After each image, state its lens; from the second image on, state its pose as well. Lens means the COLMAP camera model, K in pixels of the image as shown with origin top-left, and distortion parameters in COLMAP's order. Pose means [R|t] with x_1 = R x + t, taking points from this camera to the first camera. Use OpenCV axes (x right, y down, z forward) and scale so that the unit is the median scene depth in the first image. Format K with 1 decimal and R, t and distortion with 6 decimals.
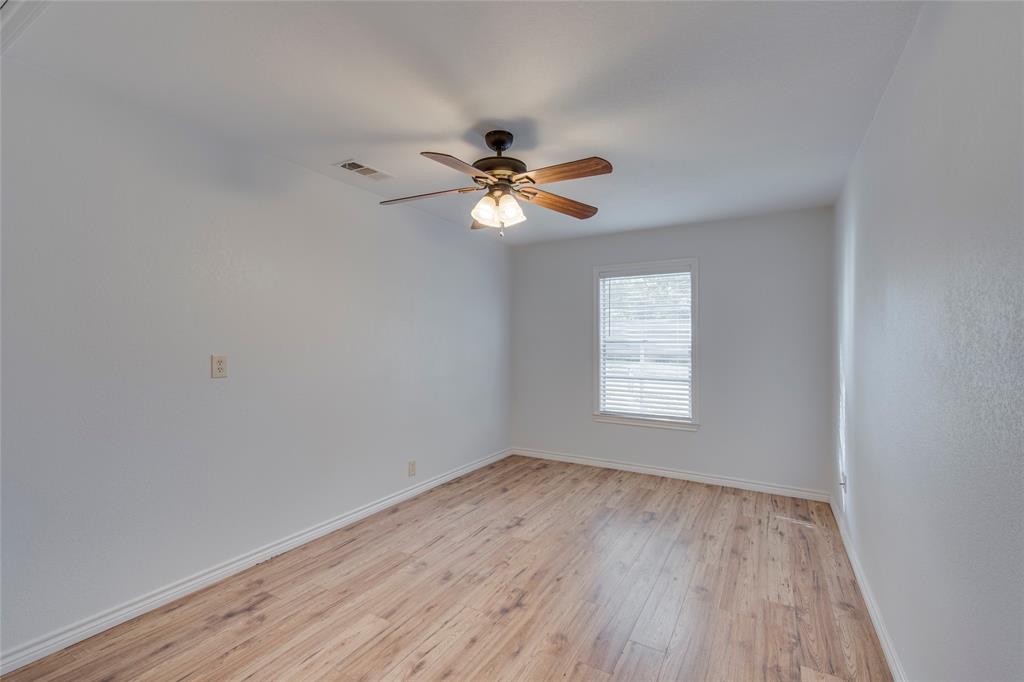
lens RADIAL K [[443.5, 0, 509.8], [0, 443.5, 348.4], [0, 0, 1]] dist [0.004919, 0.000650]
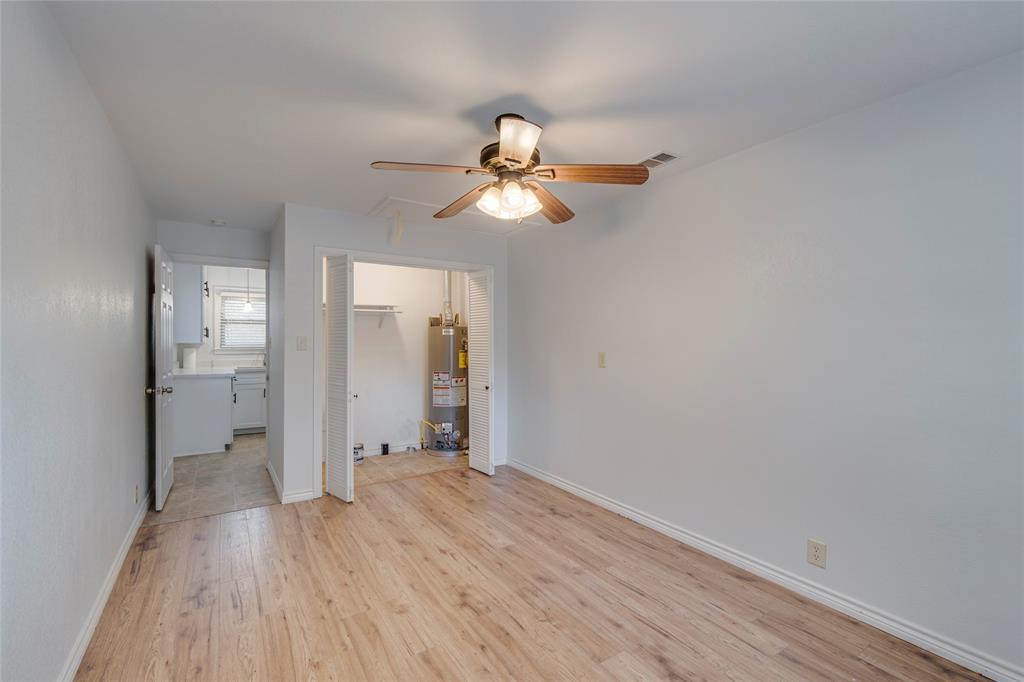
lens RADIAL K [[443.5, 0, 517.8], [0, 443.5, 341.7], [0, 0, 1]] dist [0.004919, 0.000650]
pose [[-0.434966, -0.003114, -0.900442, 0.791143], [-0.021611, 0.999742, 0.006982, -0.025006], [0.900188, 0.022497, -0.434921, 1.385259]]
